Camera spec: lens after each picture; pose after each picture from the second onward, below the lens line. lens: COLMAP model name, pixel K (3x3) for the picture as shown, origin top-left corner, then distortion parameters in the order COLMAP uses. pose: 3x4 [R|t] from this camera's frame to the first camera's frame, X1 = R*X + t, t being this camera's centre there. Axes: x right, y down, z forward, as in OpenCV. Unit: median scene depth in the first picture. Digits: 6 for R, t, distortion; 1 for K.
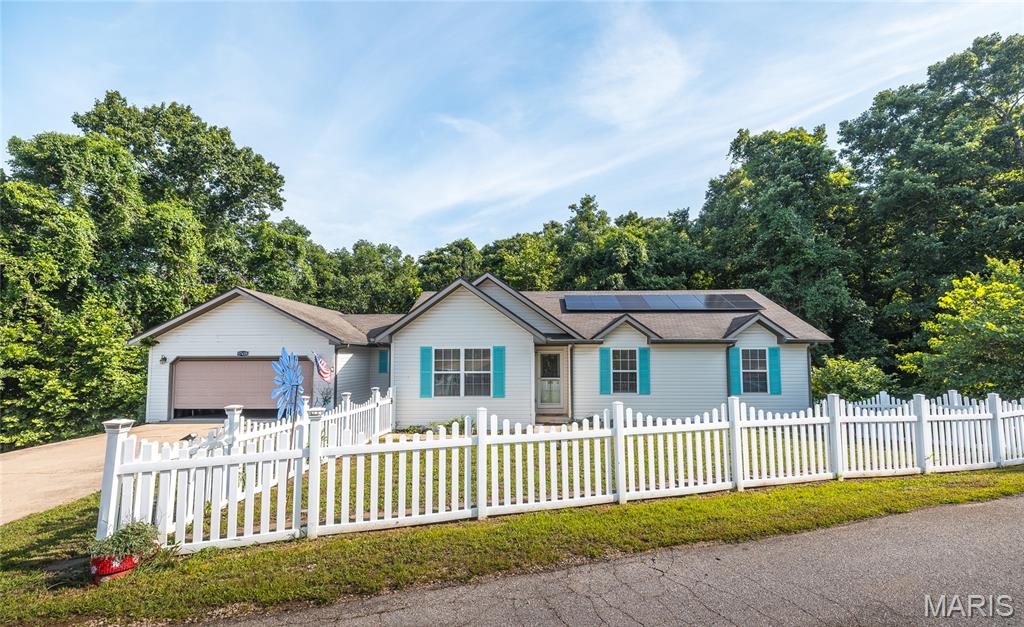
lens RADIAL K [[434.2, 0, 509.7], [0, 434.2, 326.5], [0, 0, 1]] dist [-0.002297, -0.000110]
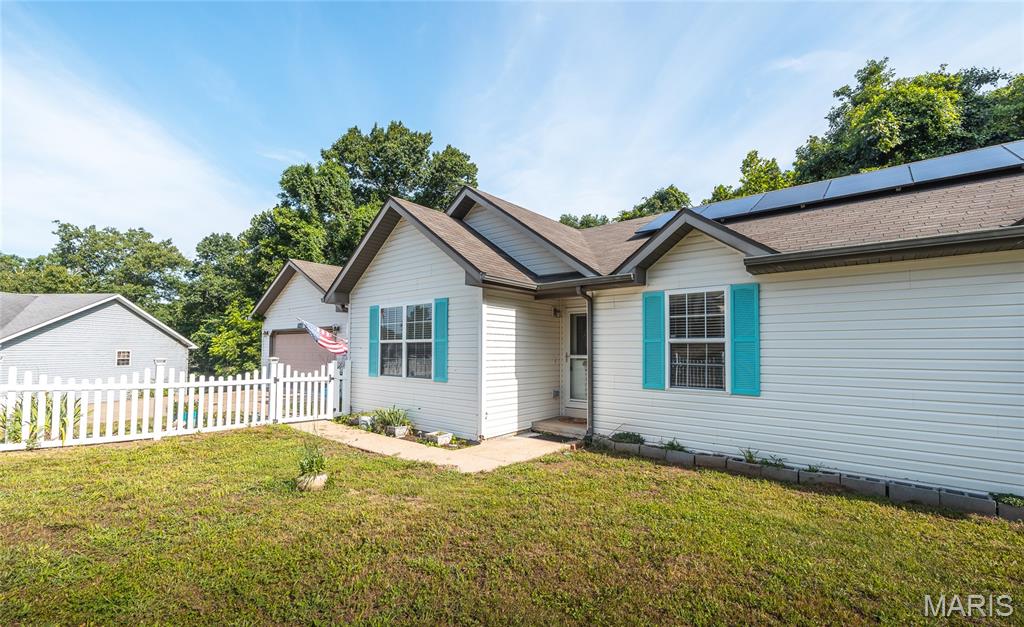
lens RADIAL K [[434.2, 0, 509.7], [0, 434.2, 326.5], [0, 0, 1]] dist [-0.002297, -0.000110]
pose [[0.778235, -0.026548, -0.627412, 0.391521], [0.045244, 0.998880, 0.013854, 0.072563], [0.626341, -0.039168, 0.778564, 0.524468]]
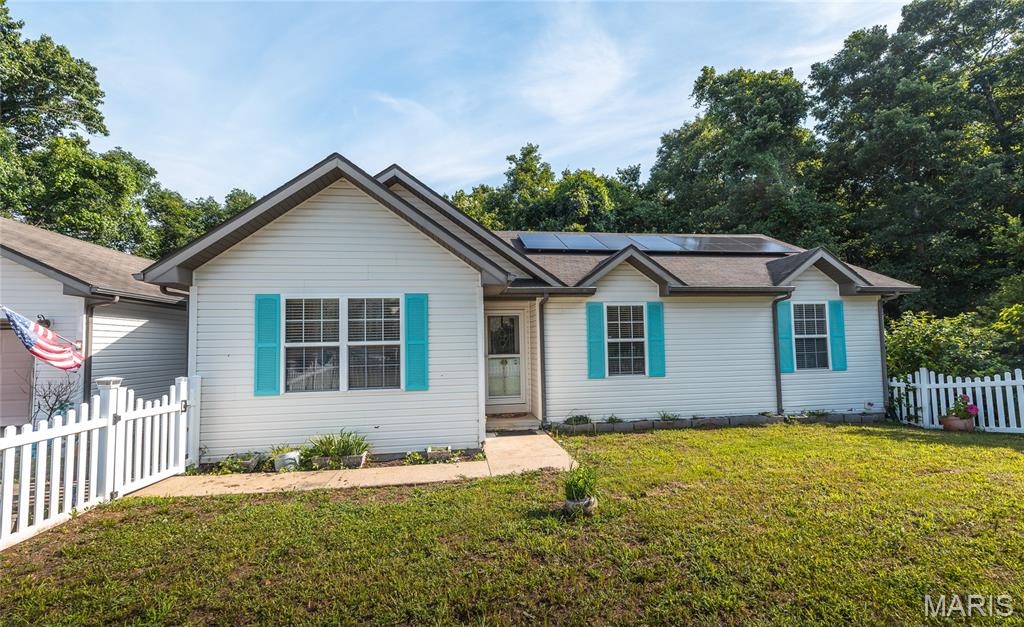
lens RADIAL K [[434.2, 0, 509.7], [0, 434.2, 326.5], [0, 0, 1]] dist [-0.002297, -0.000110]
pose [[0.985180, -0.011102, 0.171164, -0.003271], [0.006201, 0.999556, 0.029143, 0.063730], [-0.171412, -0.027650, 0.984811, 0.416861]]
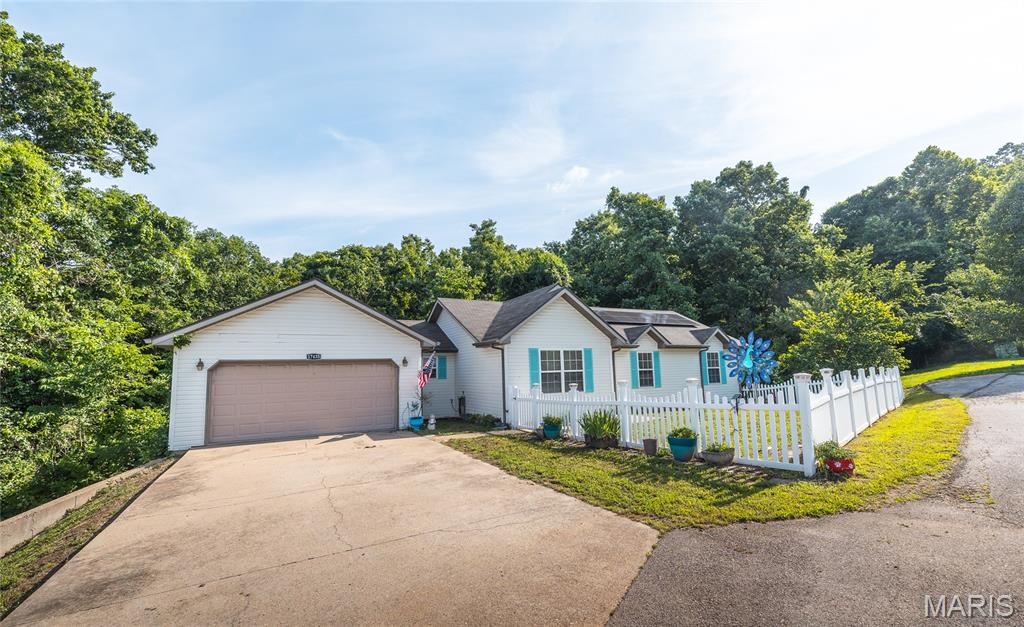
lens RADIAL K [[434.2, 0, 509.7], [0, 434.2, 326.5], [0, 0, 1]] dist [-0.002297, -0.000110]
pose [[0.875839, 0.031719, 0.481559, -0.694652], [-0.011930, 0.998956, -0.044100, 0.036946], [-0.482455, 0.032880, 0.875303, 0.071888]]
